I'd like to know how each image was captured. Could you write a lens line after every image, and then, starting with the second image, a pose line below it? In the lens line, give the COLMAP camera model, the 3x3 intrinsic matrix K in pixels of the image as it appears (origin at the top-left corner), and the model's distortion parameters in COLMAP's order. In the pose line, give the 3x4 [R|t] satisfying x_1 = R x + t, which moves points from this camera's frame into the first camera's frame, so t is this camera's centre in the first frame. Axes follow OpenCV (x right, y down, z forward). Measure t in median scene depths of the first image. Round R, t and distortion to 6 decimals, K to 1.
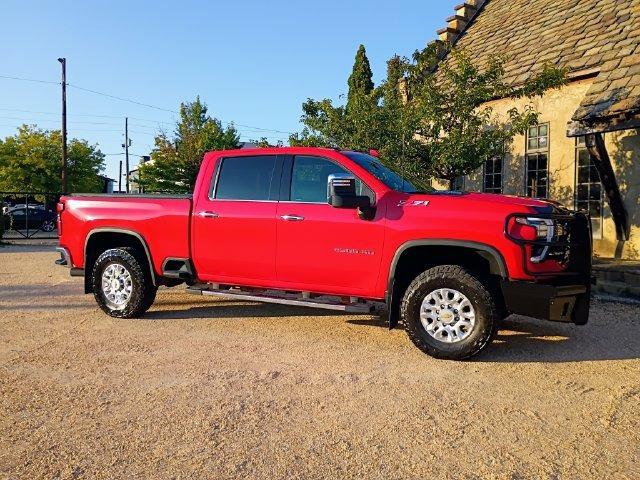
lens RADIAL K [[555.6, 0, 320.0], [0, 555.6, 227.6], [0, 0, 1]] dist [0.060328, -0.079674]
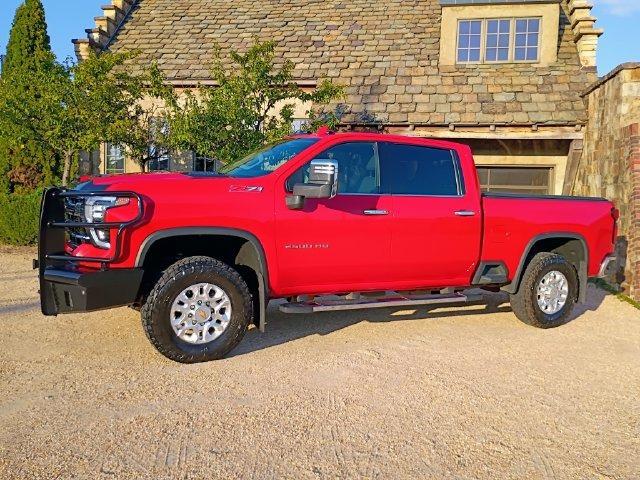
lens RADIAL K [[555.6, 0, 323.7], [0, 555.6, 236.5], [0, 0, 1]] dist [0.060328, -0.079674]
pose [[0.658916, -0.028964, 0.751659, -0.373534], [-0.016564, 0.998457, 0.052994, -0.007737], [-0.752034, -0.047370, 0.657420, 0.136707]]
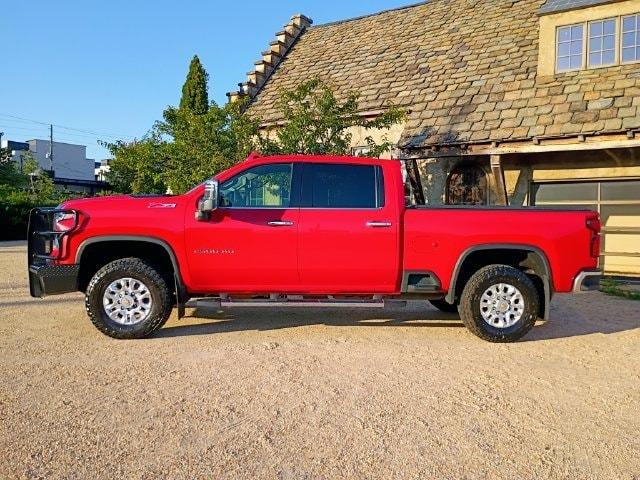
lens RADIAL K [[555.6, 0, 326.4], [0, 555.6, 241.2], [0, 0, 1]] dist [0.060328, -0.079674]
pose [[0.905090, -0.001053, 0.425219, -0.198282], [-0.006103, 0.999862, 0.015468, 0.003572], [-0.425177, -0.016595, 0.904958, -0.074748]]
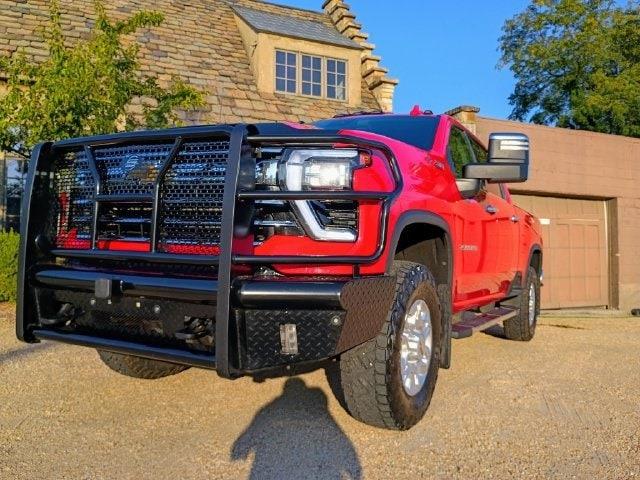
lens RADIAL K [[555.6, 0, 320.2], [0, 555.6, 239.8], [0, 0, 1]] dist [0.060328, -0.079674]
pose [[0.125810, 0.037714, 0.991337, -0.393936], [0.007940, 0.999207, -0.039021, 0.027434], [-0.992023, 0.012781, 0.125410, 0.451448]]
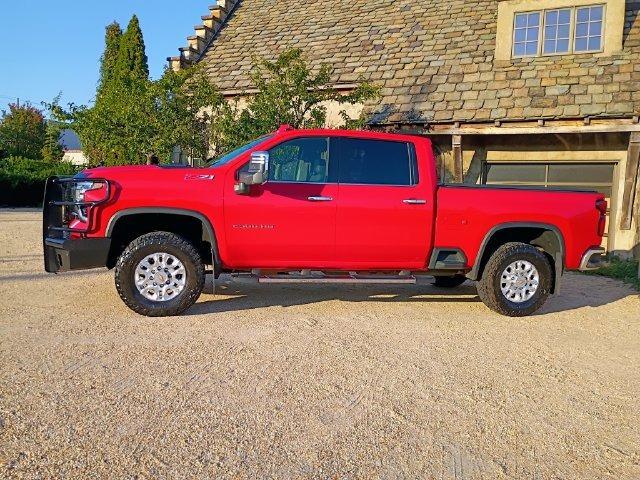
lens RADIAL K [[555.6, 0, 305.6], [0, 555.6, 241.5], [0, 0, 1]] dist [0.060328, -0.079674]
pose [[0.829714, -0.012457, 0.558050, -0.306860], [-0.025314, 0.997883, 0.059913, 0.004216], [-0.557615, -0.063838, 0.827641, -0.009348]]
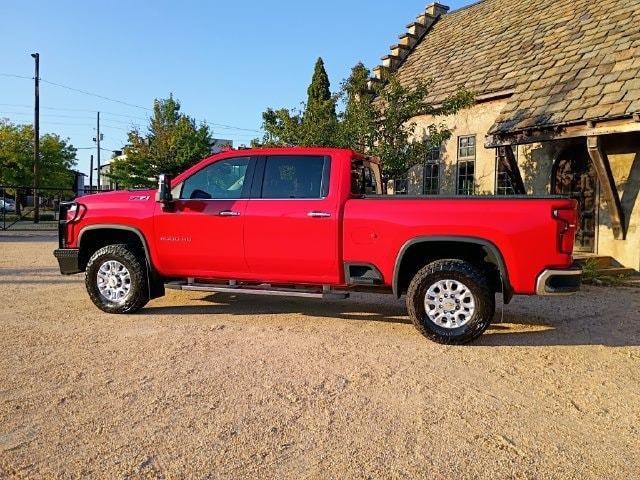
lens RADIAL K [[555.6, 0, 324.9], [0, 555.6, 235.7], [0, 0, 1]] dist [0.060328, -0.079674]
pose [[0.998479, 0.012408, 0.053715, 0.036158], [-0.013368, 0.999756, 0.017557, 0.005897], [-0.053484, -0.018249, 0.998402, -0.138868]]
